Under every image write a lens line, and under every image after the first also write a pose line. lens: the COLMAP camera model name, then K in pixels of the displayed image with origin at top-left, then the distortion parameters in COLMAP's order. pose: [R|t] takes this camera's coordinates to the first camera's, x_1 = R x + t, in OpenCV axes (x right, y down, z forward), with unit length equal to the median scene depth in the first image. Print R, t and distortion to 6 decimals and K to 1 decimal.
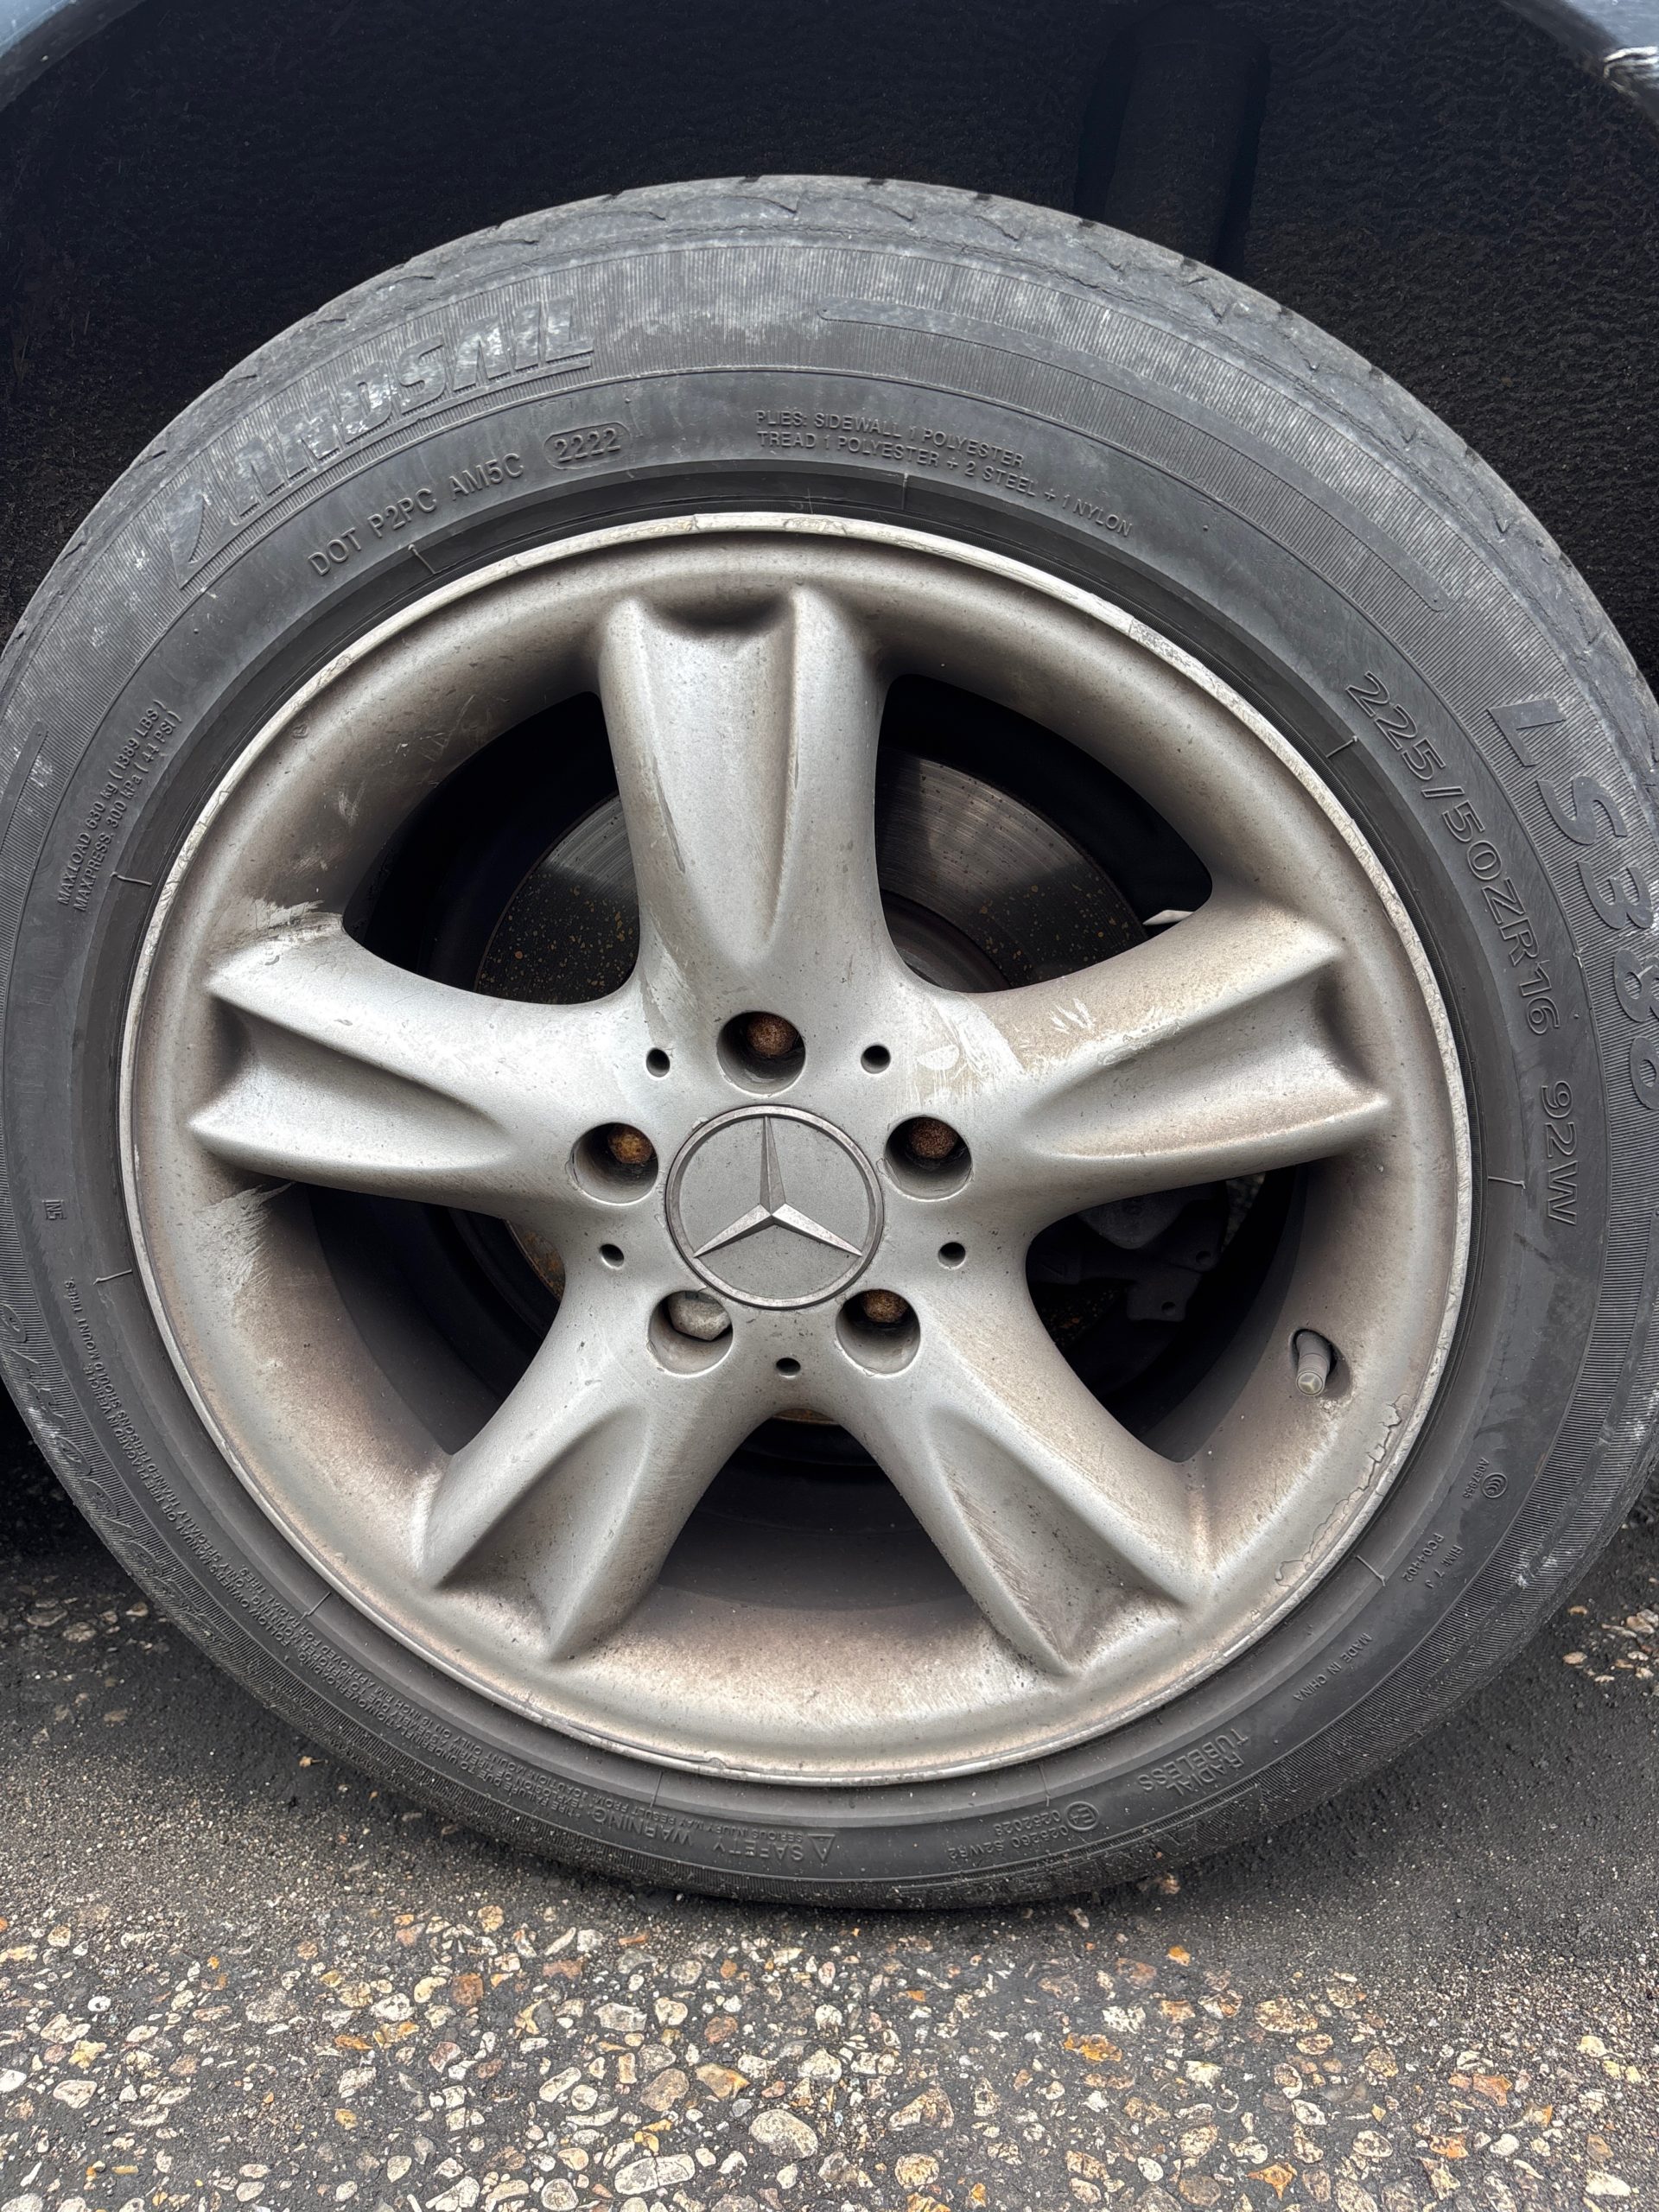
lens RADIAL K [[1663.3, 0, 829.5], [0, 1663.3, 1106.0], [0, 0, 1]] dist [0.026026, -0.046109]
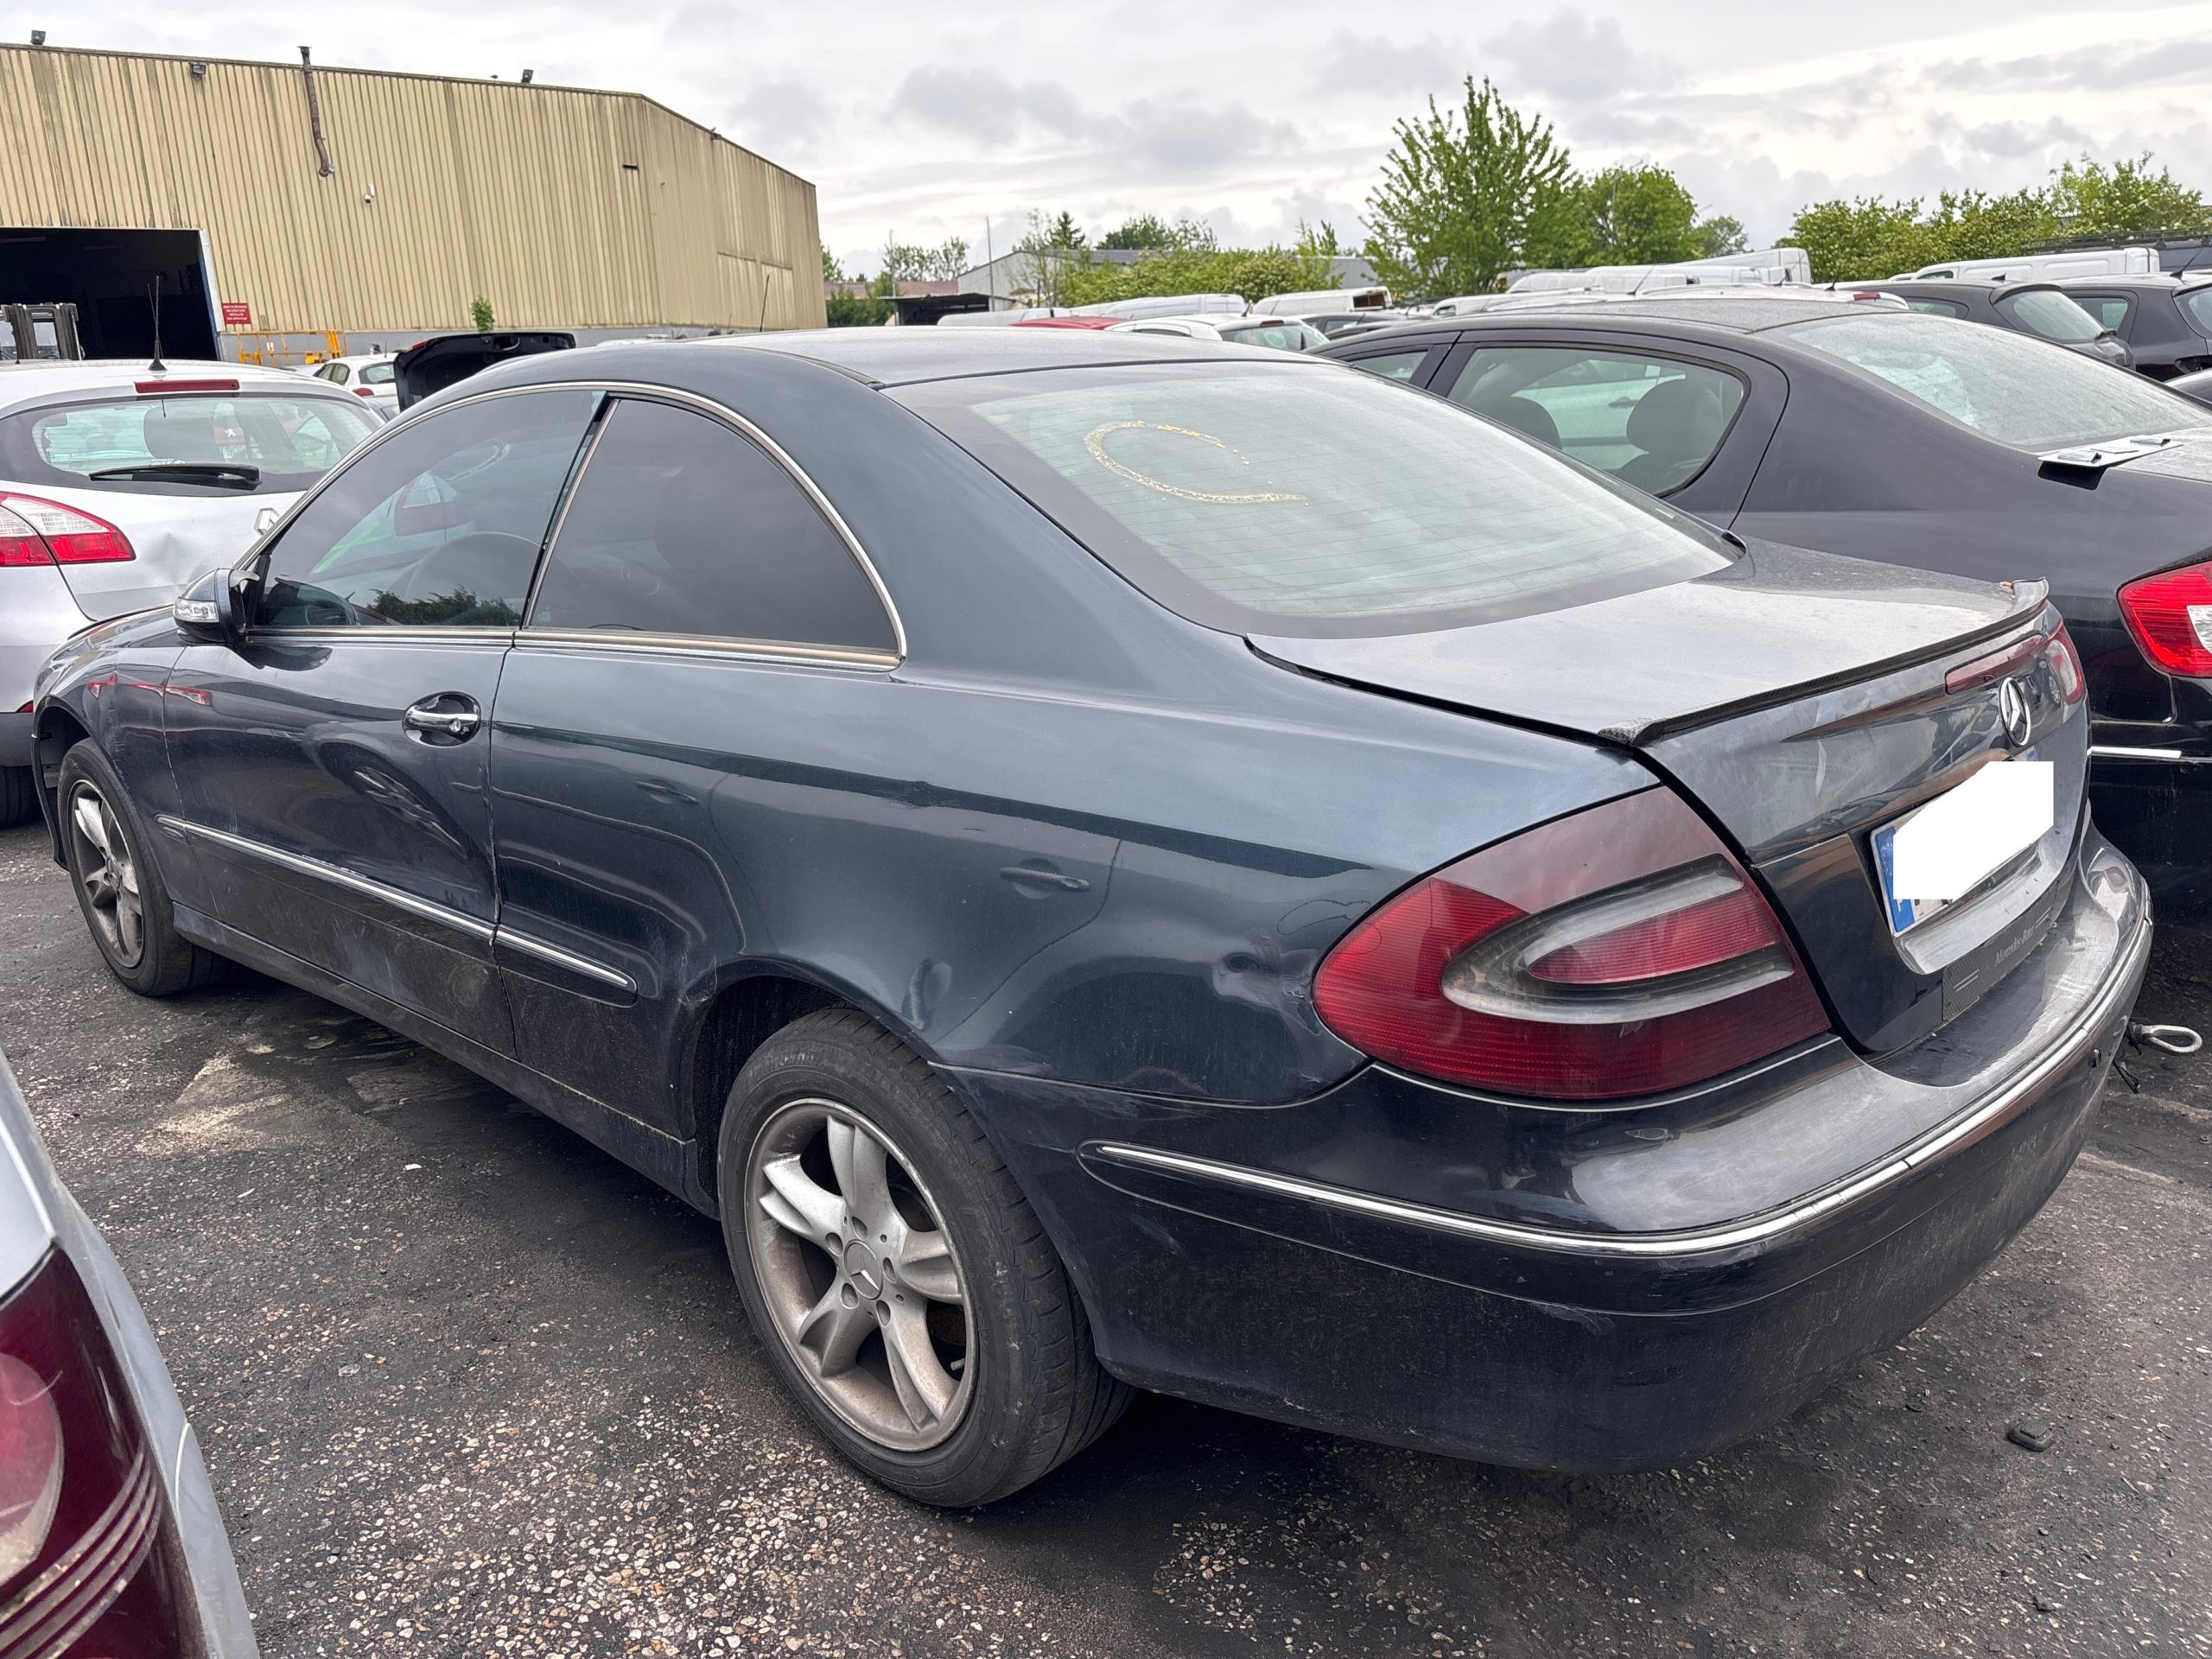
lens RADIAL K [[1663.3, 0, 1092.2], [0, 1663.3, 827.5], [0, 0, 1]] dist [0.026026, -0.046109]
pose [[0.802595, 0.155910, -0.575790, 2.213181], [-0.185979, 0.982530, 0.006809, -0.960280], [0.566792, 0.101620, 0.817570, -1.712341]]
